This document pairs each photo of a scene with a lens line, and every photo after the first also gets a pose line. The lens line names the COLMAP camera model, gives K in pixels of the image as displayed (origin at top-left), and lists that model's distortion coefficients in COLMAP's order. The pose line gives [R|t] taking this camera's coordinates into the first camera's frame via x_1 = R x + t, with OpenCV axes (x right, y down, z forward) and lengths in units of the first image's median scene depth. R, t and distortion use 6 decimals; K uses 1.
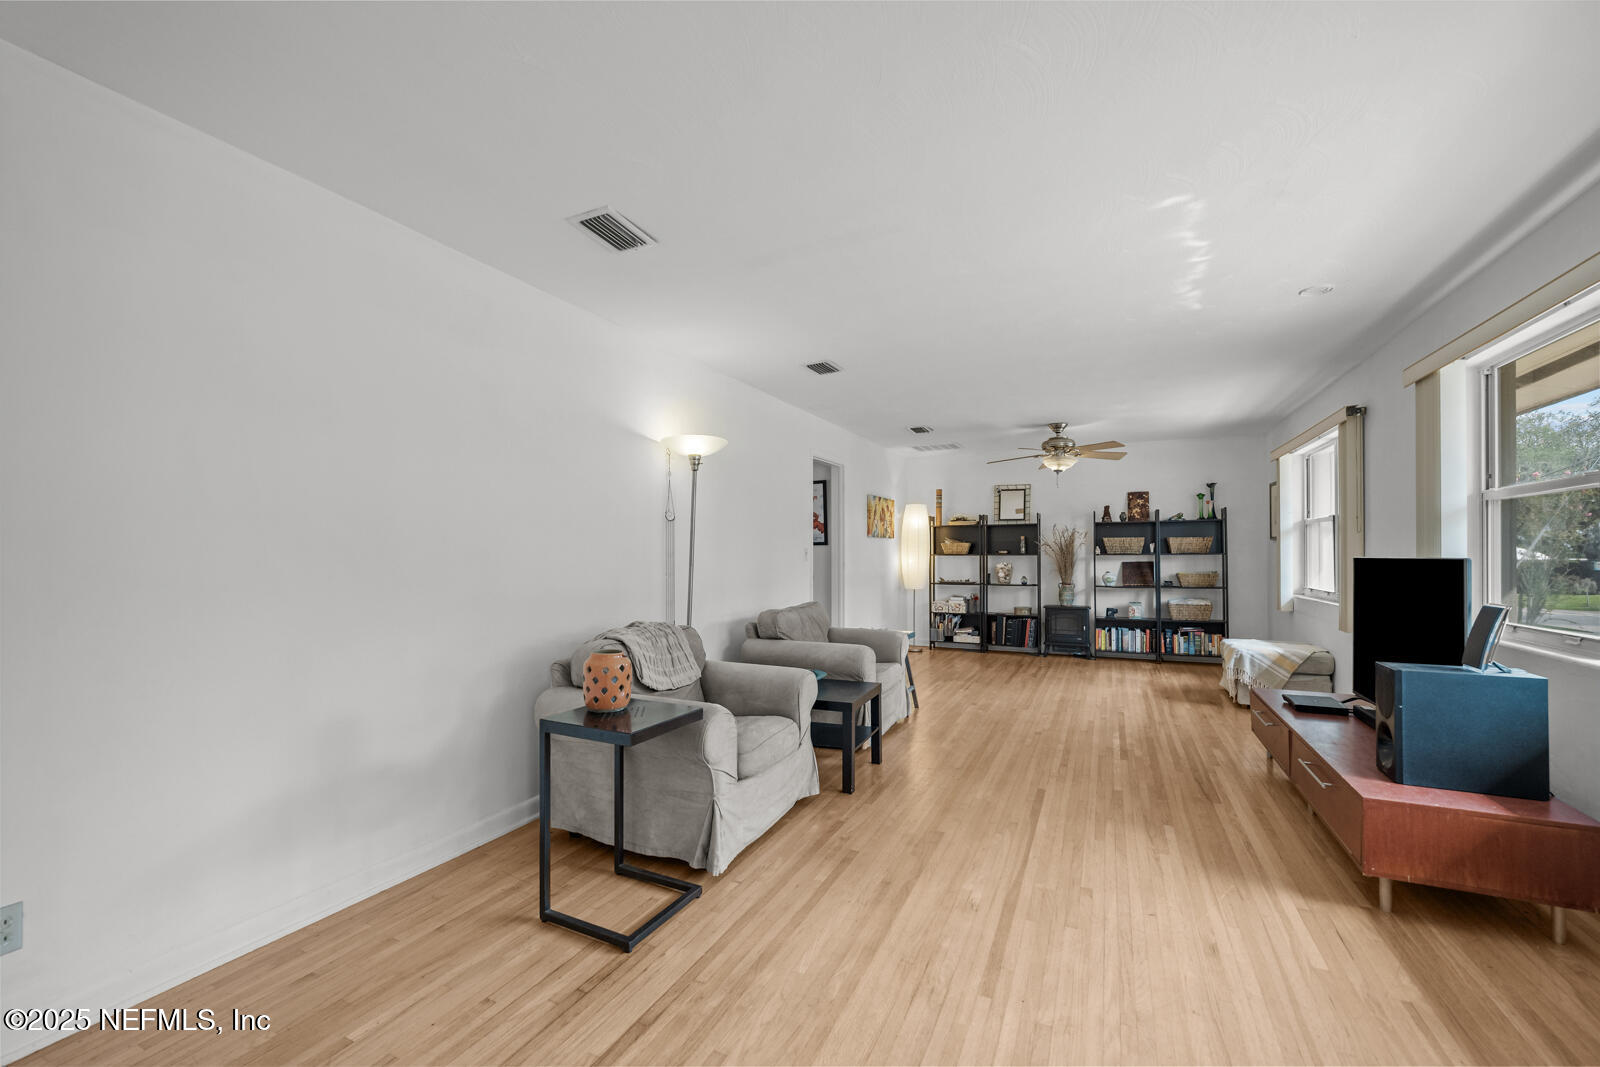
lens RADIAL K [[618.0, 0, 802.0], [0, 618.0, 539.4], [0, 0, 1]] dist [-0.001493, -0.000130]
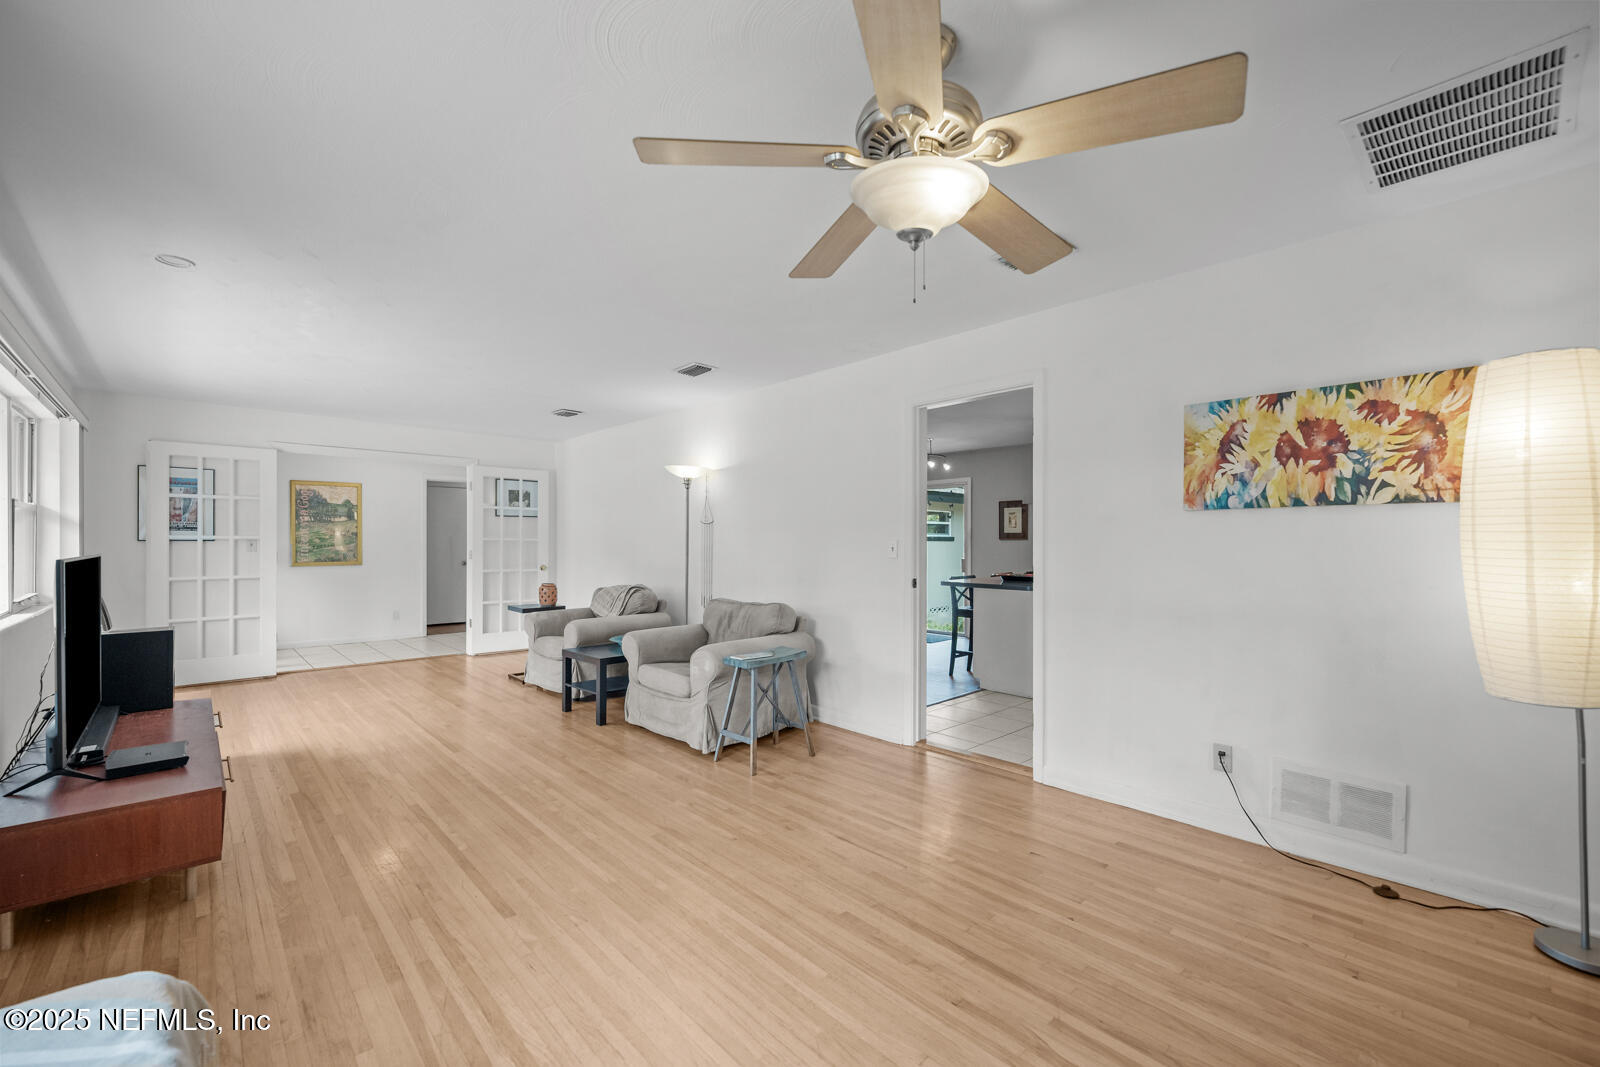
lens RADIAL K [[618.0, 0, 802.0], [0, 618.0, 539.4], [0, 0, 1]] dist [-0.001493, -0.000130]
pose [[-0.314348, -0.003668, -0.949301, 1.076350], [0.014892, 0.999850, -0.008795, 0.020753], [0.949191, -0.016901, -0.314247, 1.659415]]
